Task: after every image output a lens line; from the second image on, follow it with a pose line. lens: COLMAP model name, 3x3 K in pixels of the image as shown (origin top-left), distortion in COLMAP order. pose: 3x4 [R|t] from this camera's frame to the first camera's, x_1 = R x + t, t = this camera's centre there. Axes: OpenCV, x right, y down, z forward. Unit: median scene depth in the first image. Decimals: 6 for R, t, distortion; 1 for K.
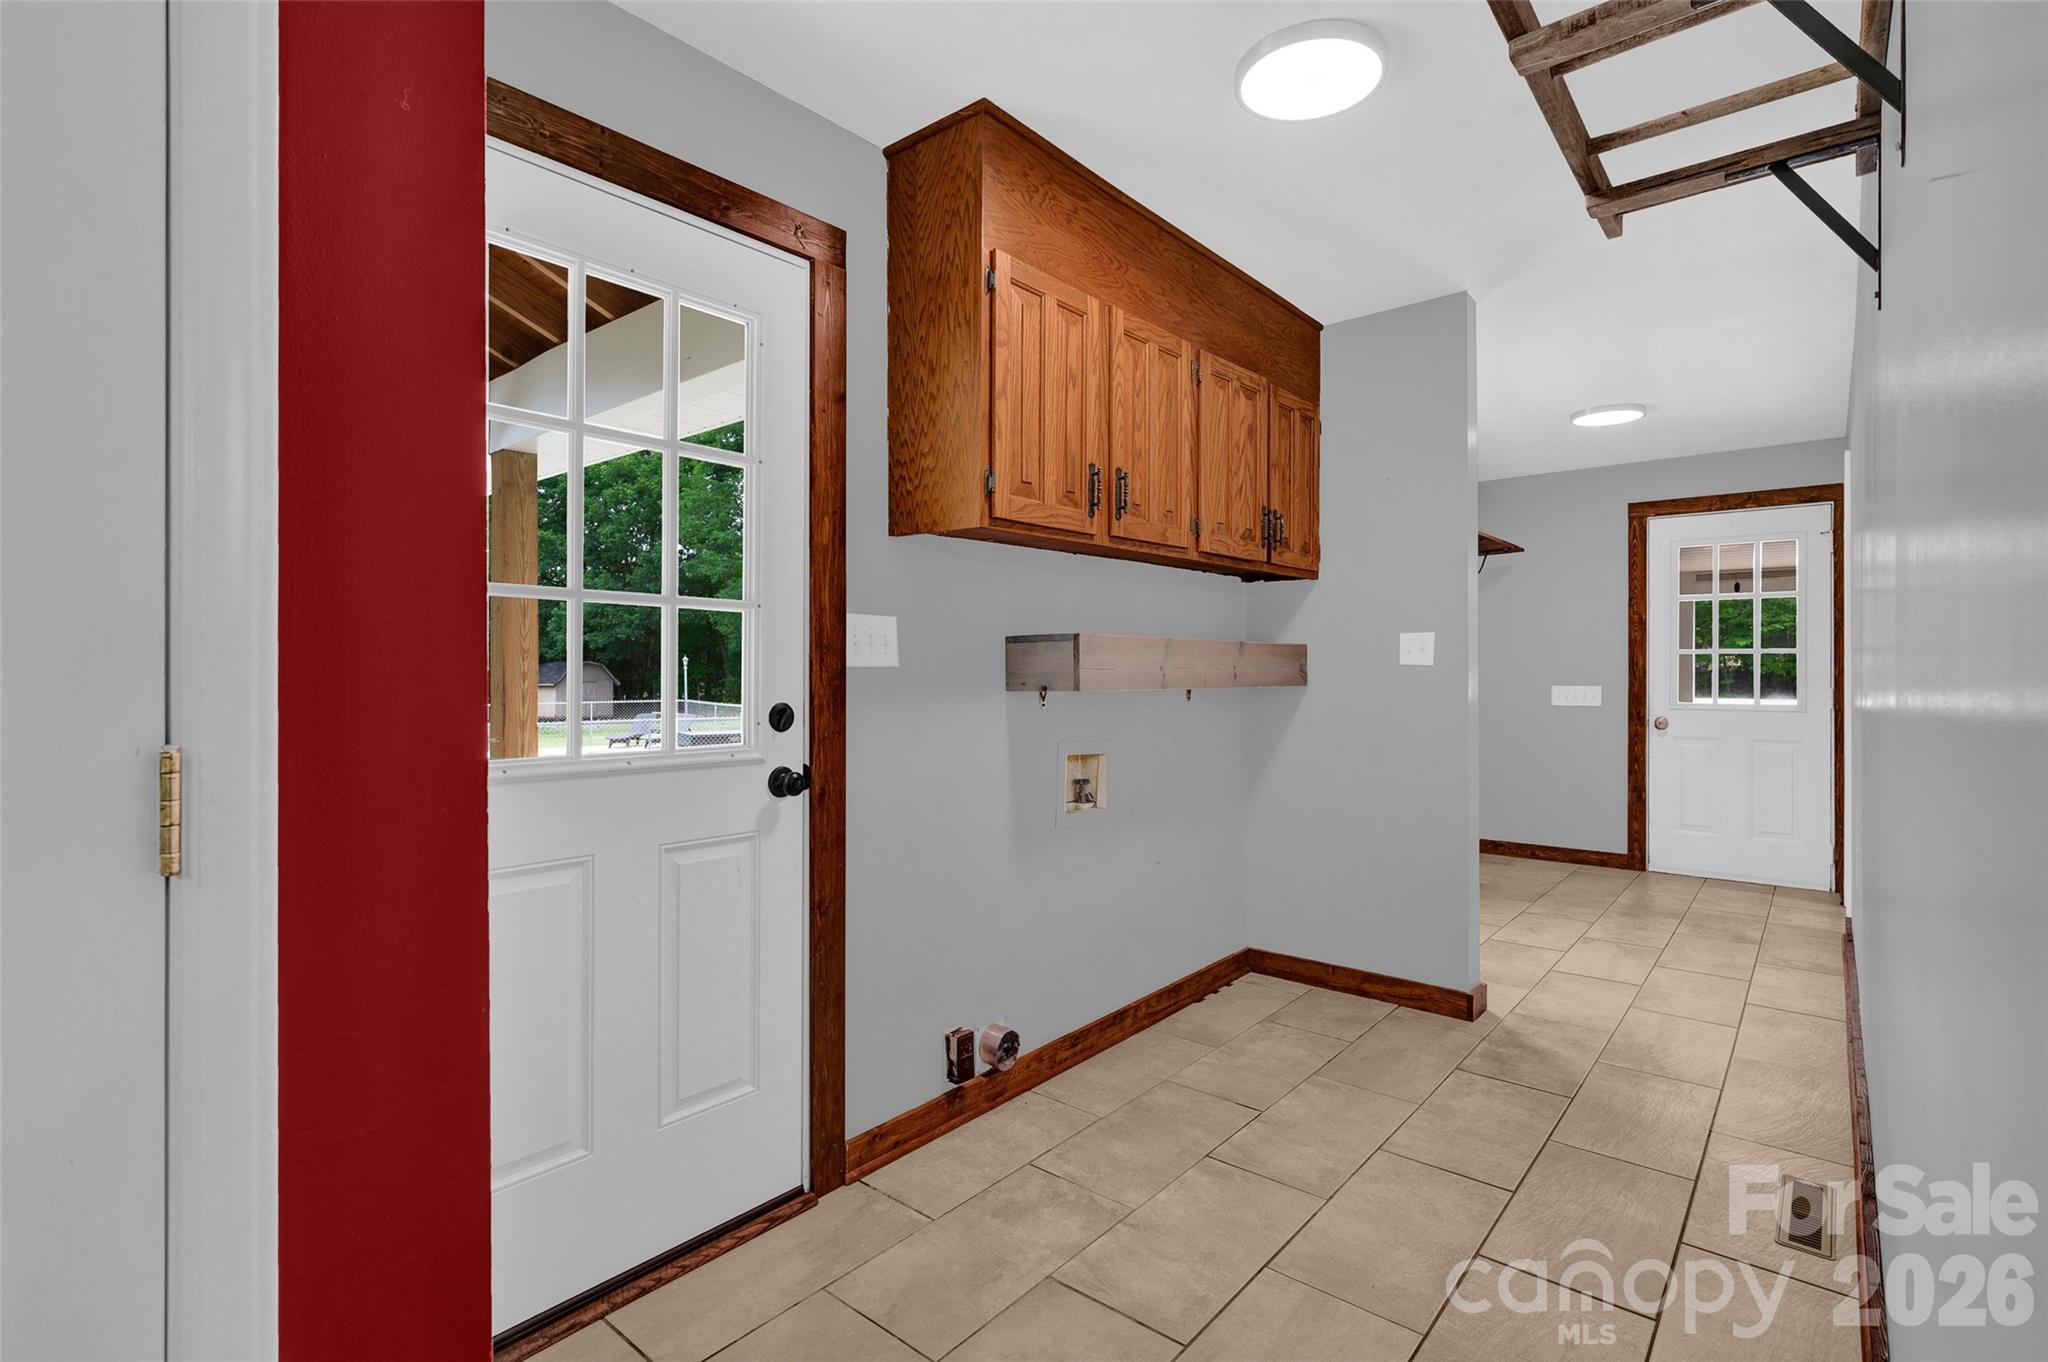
lens RADIAL K [[946.7, 0, 1021.8], [0, 946.7, 672.9], [0, 0, 1]] dist [-0.000294, -0.000001]
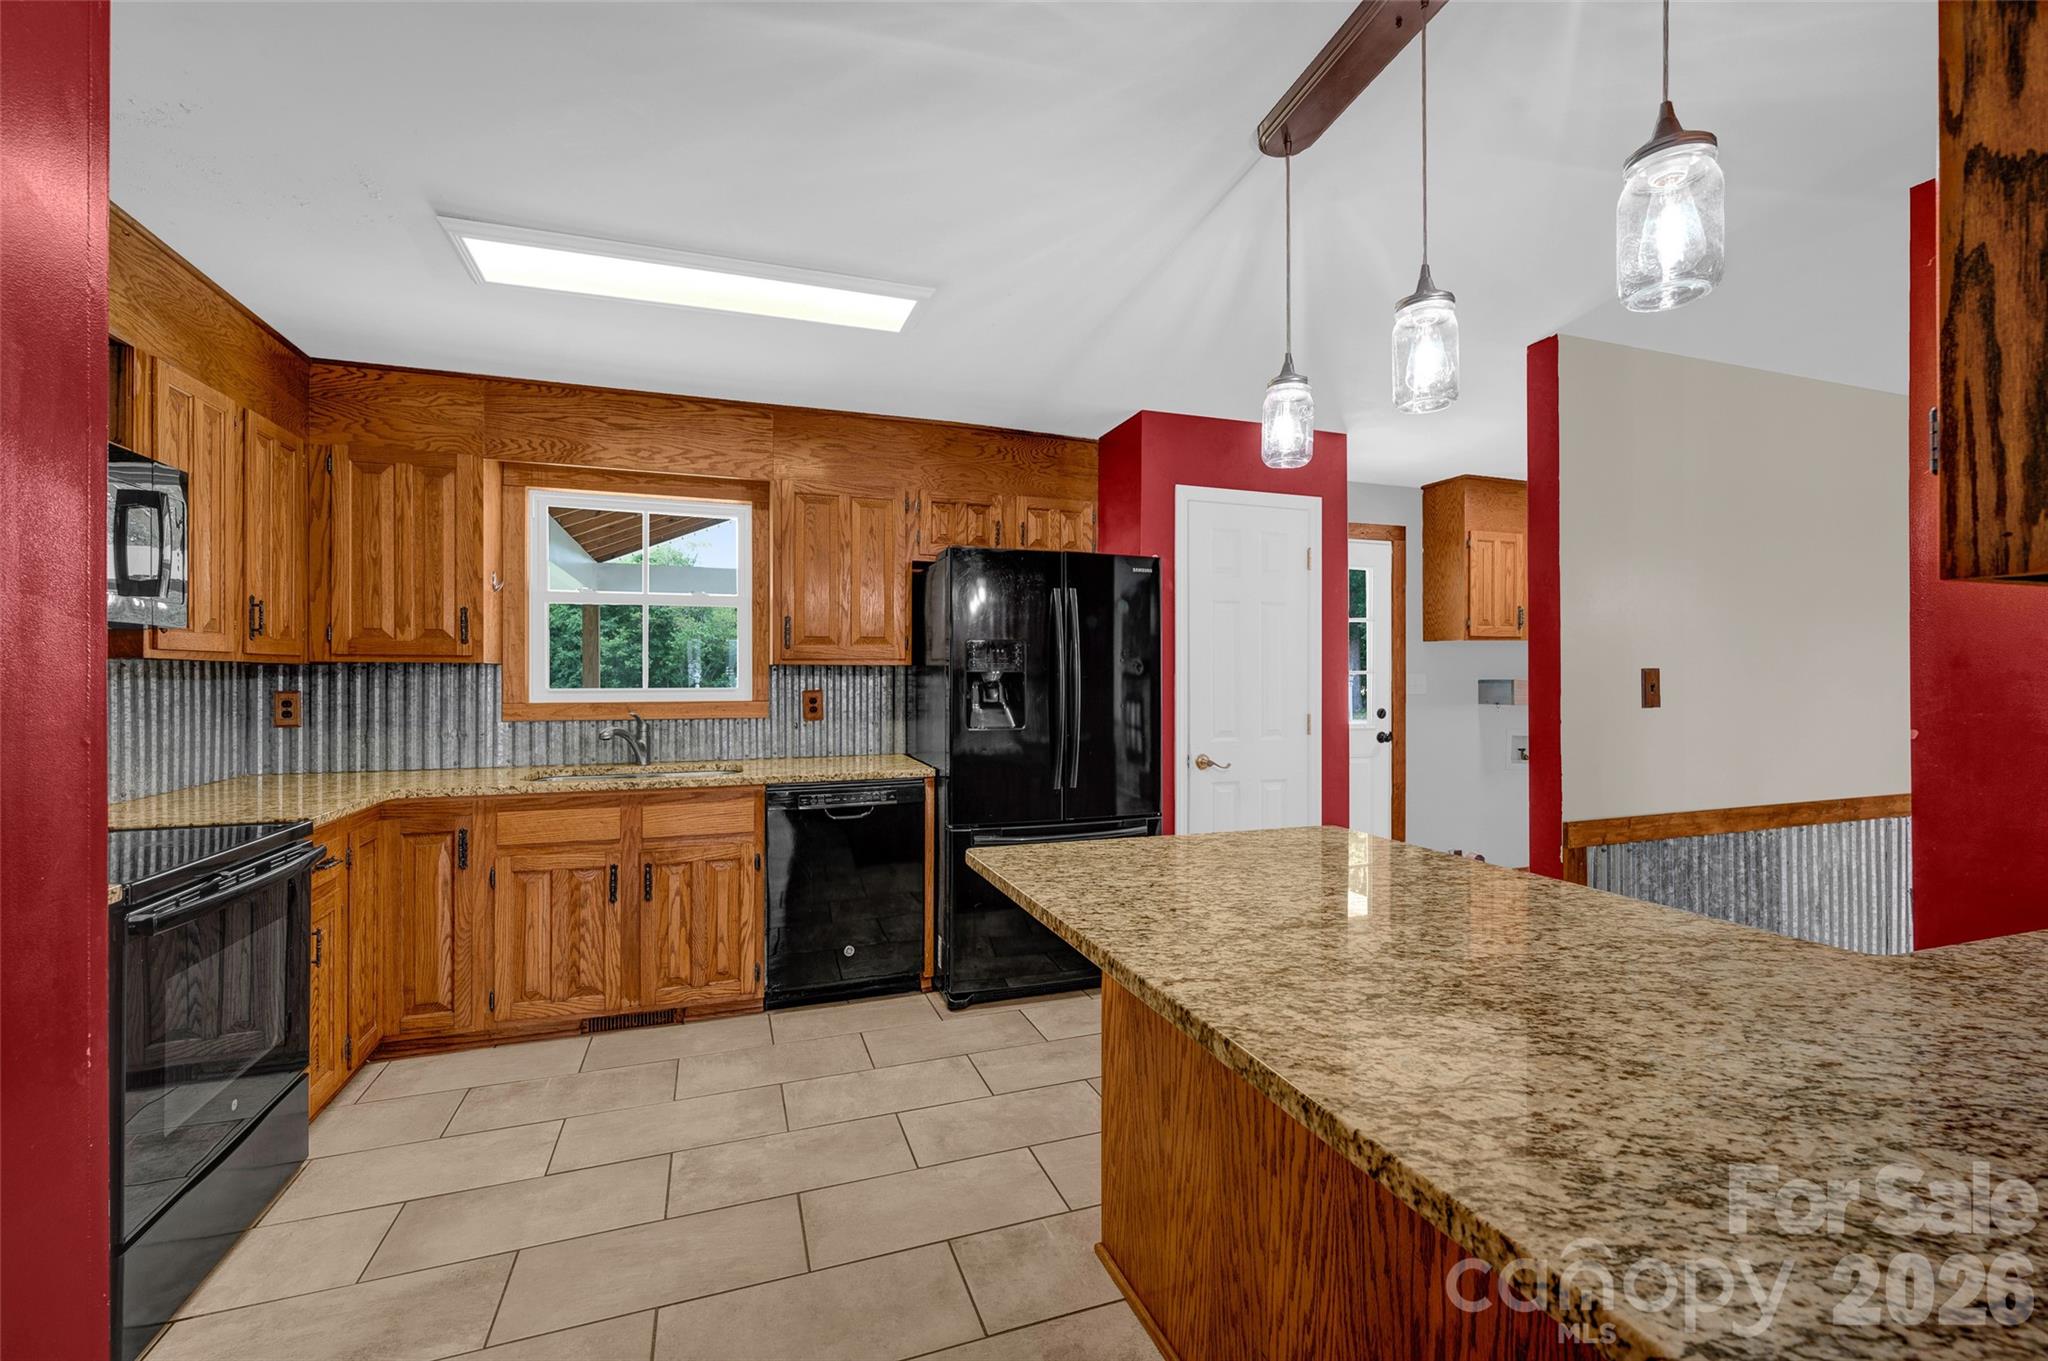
lens RADIAL K [[872.7, 0, 1010.6], [0, 872.7, 681.2], [0, 0, 1]] dist [-0.007000, 0.002077]
pose [[0.858081, -0.001192, -0.513513, 0.108630], [-0.001723, 0.999985, -0.005200, -0.028303], [0.513511, 0.005347, 0.858066, -1.580668]]
